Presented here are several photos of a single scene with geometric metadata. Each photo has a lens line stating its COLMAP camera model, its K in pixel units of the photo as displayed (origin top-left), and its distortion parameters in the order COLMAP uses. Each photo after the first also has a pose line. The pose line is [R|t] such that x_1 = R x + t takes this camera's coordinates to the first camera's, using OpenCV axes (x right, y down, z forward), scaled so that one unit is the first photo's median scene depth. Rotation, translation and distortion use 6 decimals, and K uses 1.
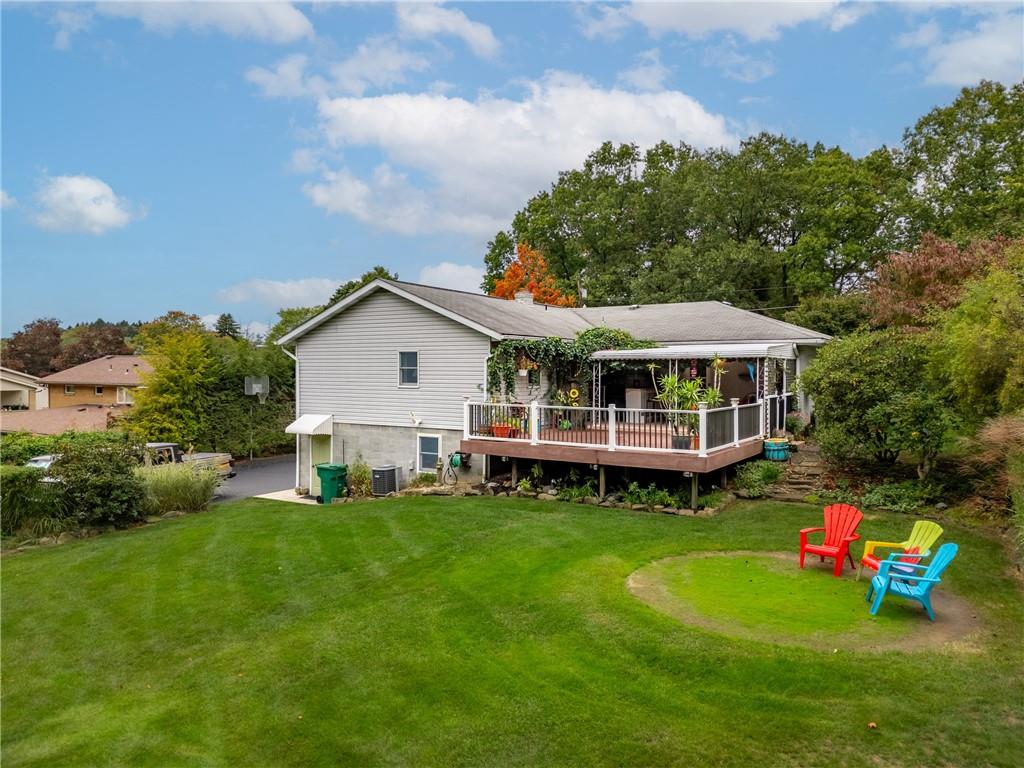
lens RADIAL K [[712.8, 0, 508.1], [0, 712.8, 381.2], [0, 0, 1]] dist [0.055130, -0.006746]
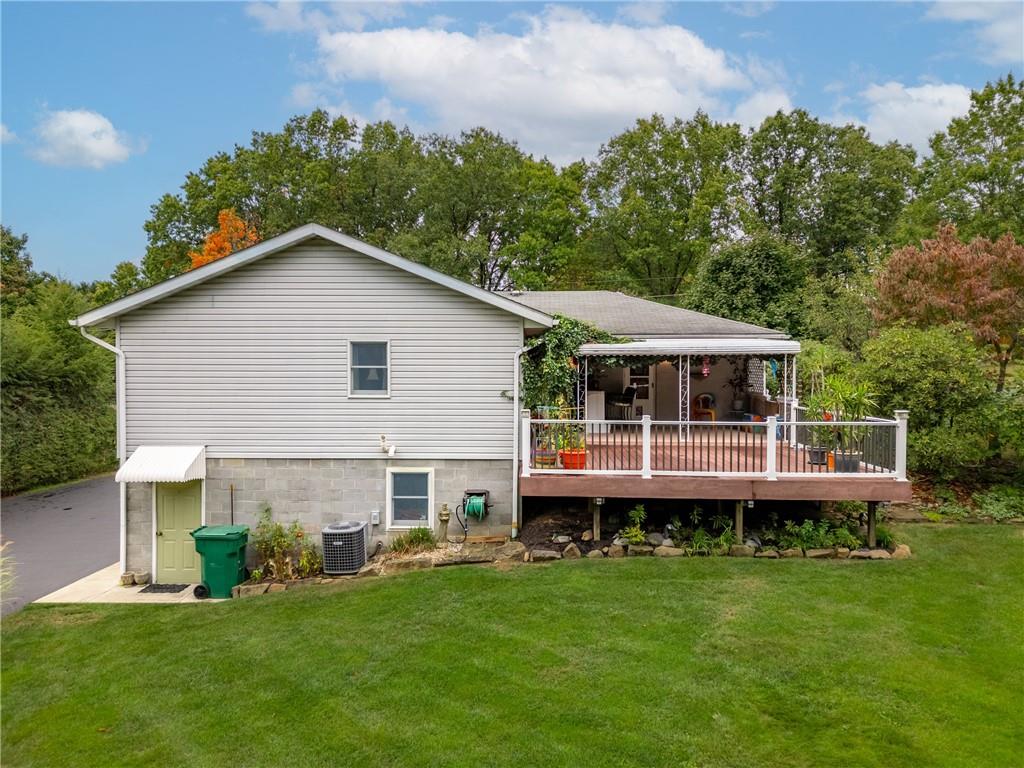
lens RADIAL K [[712.8, 0, 505.8], [0, 712.8, 385.1], [0, 0, 1]] dist [0.055130, -0.006746]
pose [[0.867686, -0.016461, 0.496839, -0.350907], [0.010464, 0.999835, 0.014853, -0.010514], [-0.497002, -0.007689, 0.867715, 0.380070]]
